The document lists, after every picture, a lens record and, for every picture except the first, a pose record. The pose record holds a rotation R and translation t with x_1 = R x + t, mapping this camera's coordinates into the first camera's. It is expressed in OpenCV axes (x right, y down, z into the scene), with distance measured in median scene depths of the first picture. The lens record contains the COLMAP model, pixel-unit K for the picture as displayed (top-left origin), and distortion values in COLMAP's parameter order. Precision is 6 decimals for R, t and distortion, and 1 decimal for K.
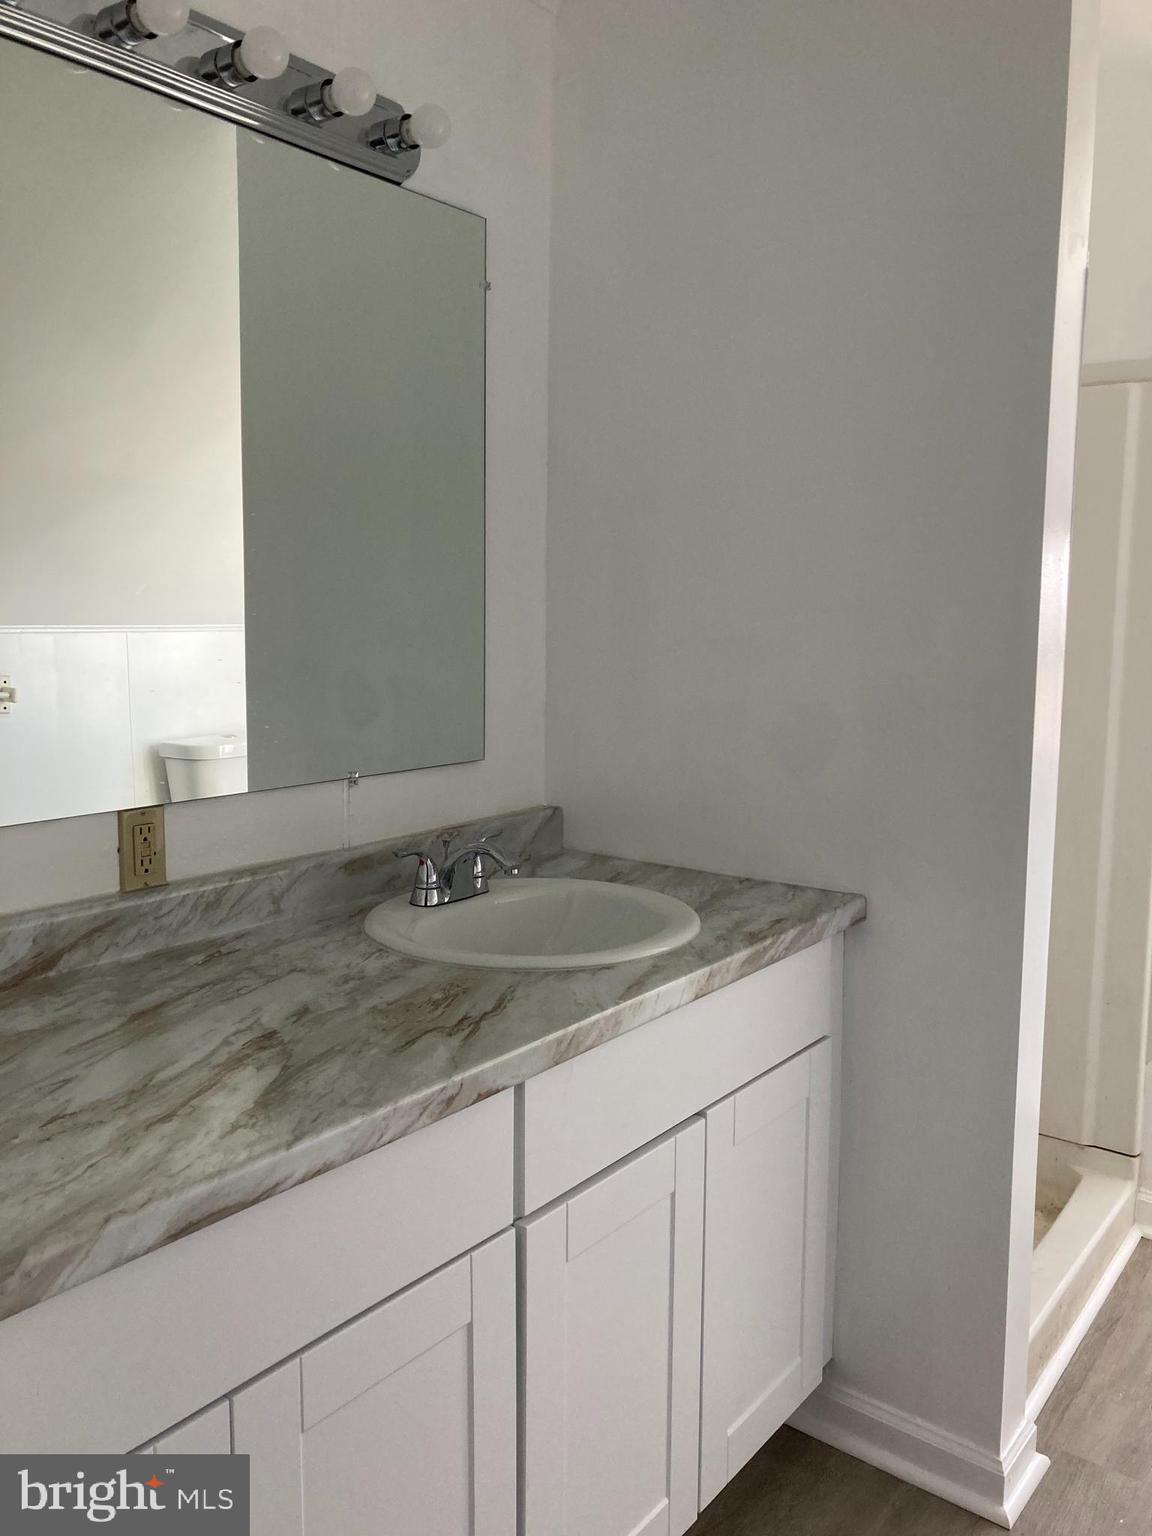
lens RADIAL K [[1244.6, 0, 576.0], [0, 1244.6, 768.0], [0, 0, 1]] dist [0.001271, 0.000463]
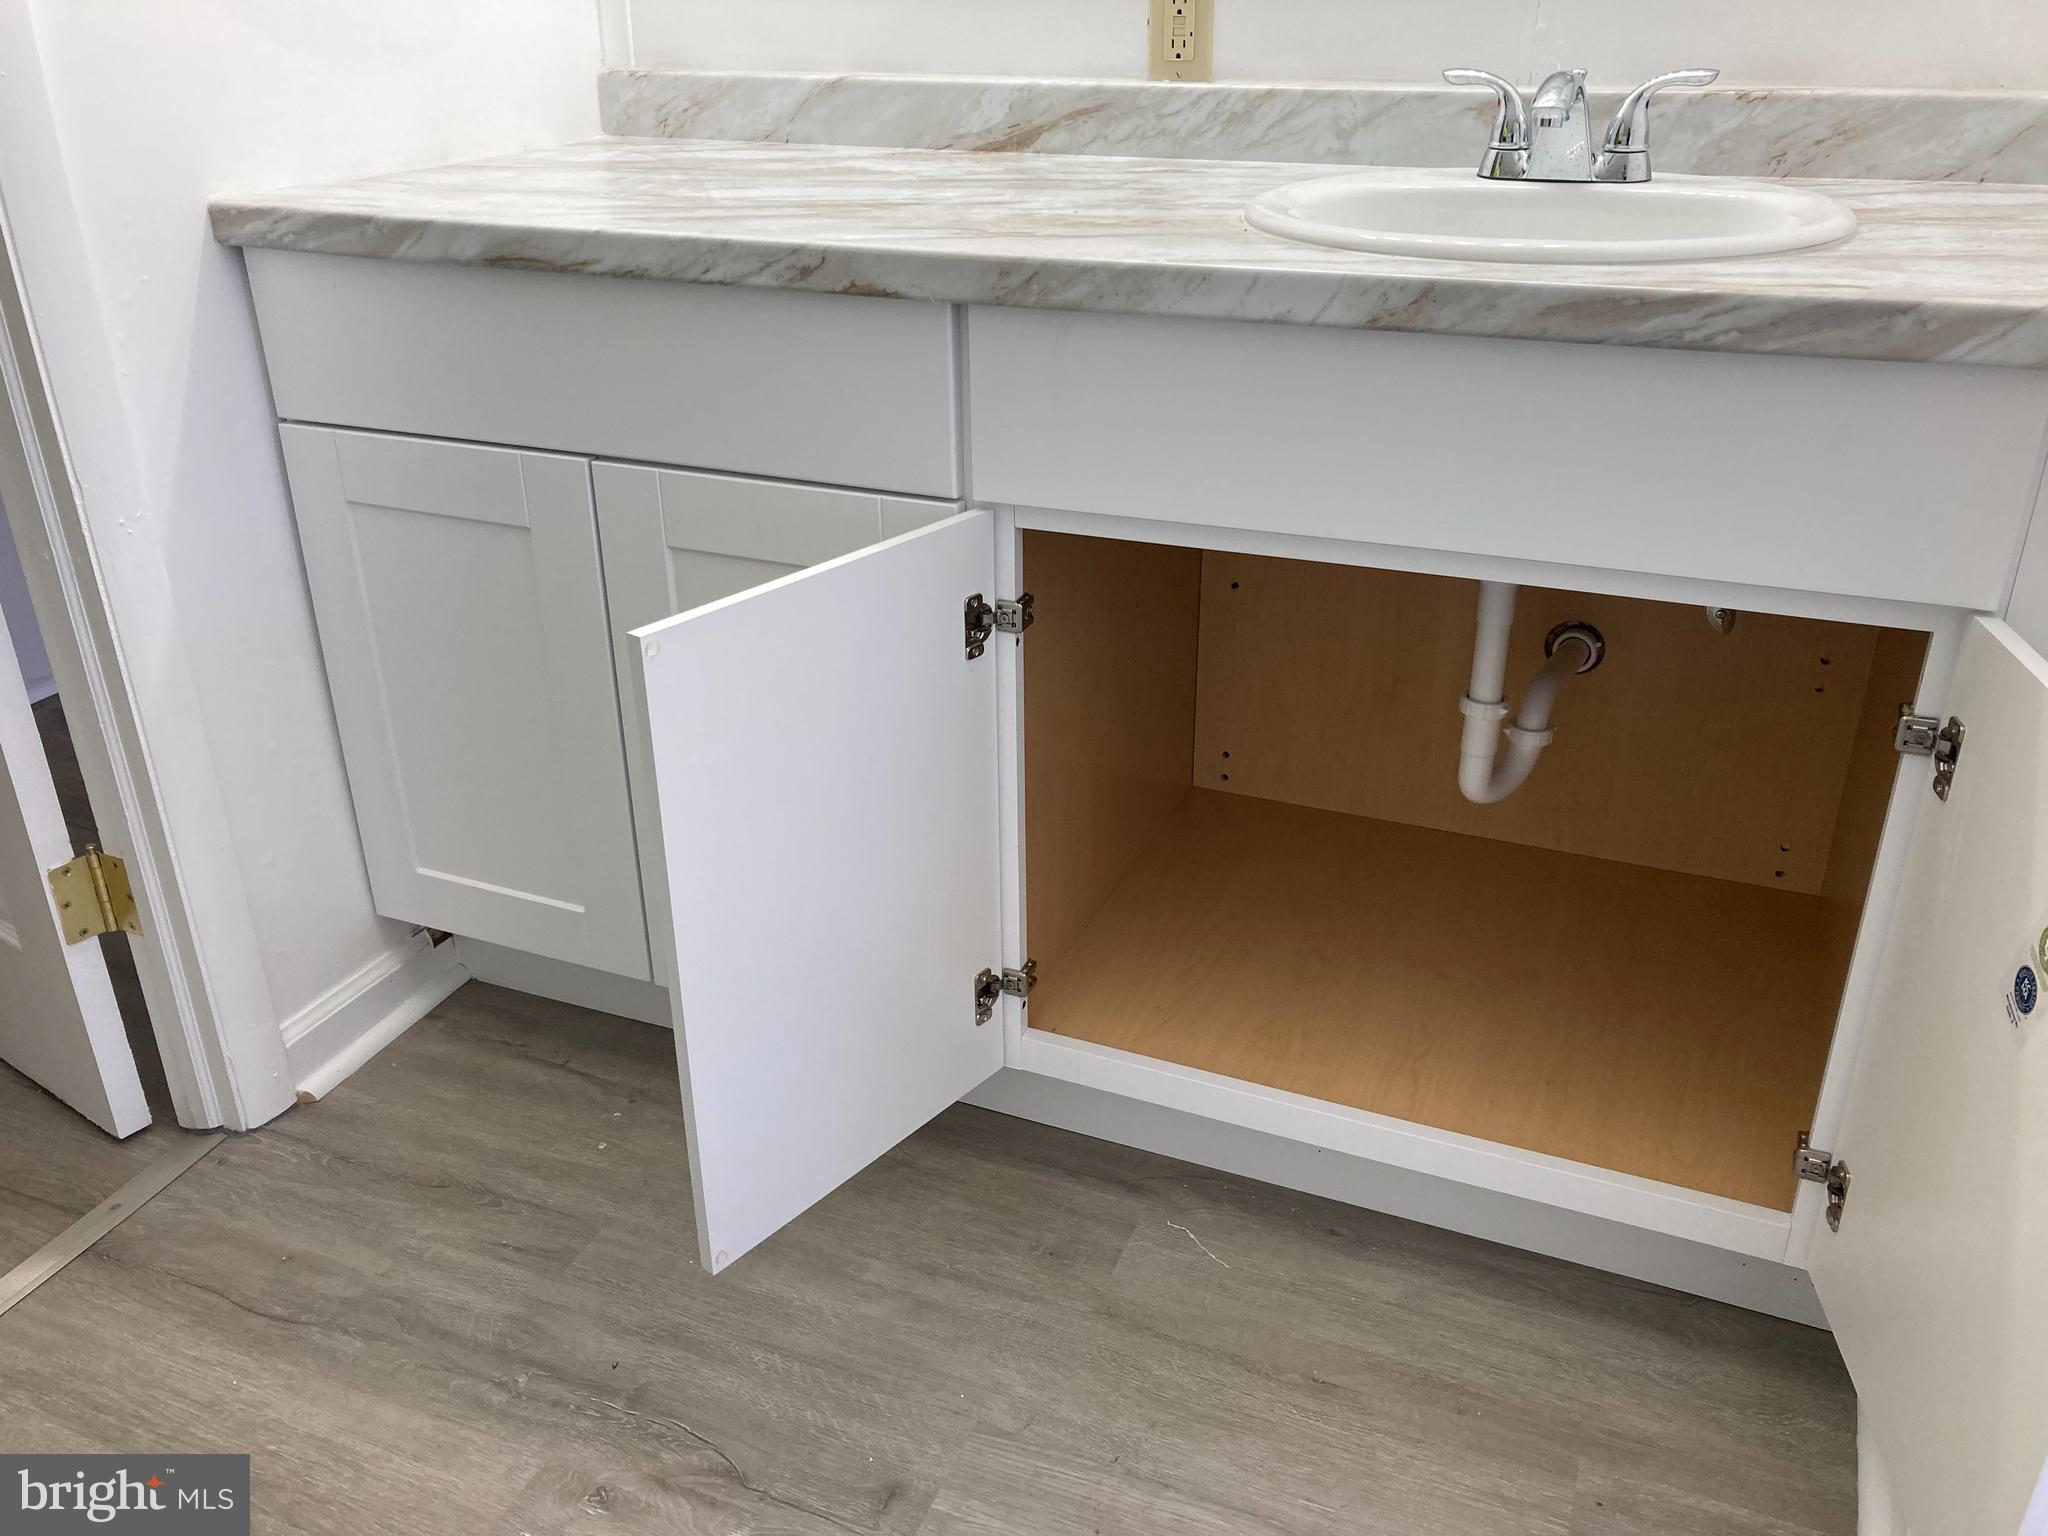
lens RADIAL K [[1659.5, 0, 1024.0], [0, 1659.5, 768.0], [0, 0, 1]] dist [0.001271, 0.000463]
pose [[0.241060, 0.417994, -0.875883, 0.760741], [-0.109691, 0.908449, 0.403346, 0.079503], [0.964291, -0.001153, 0.264841, 0.627407]]
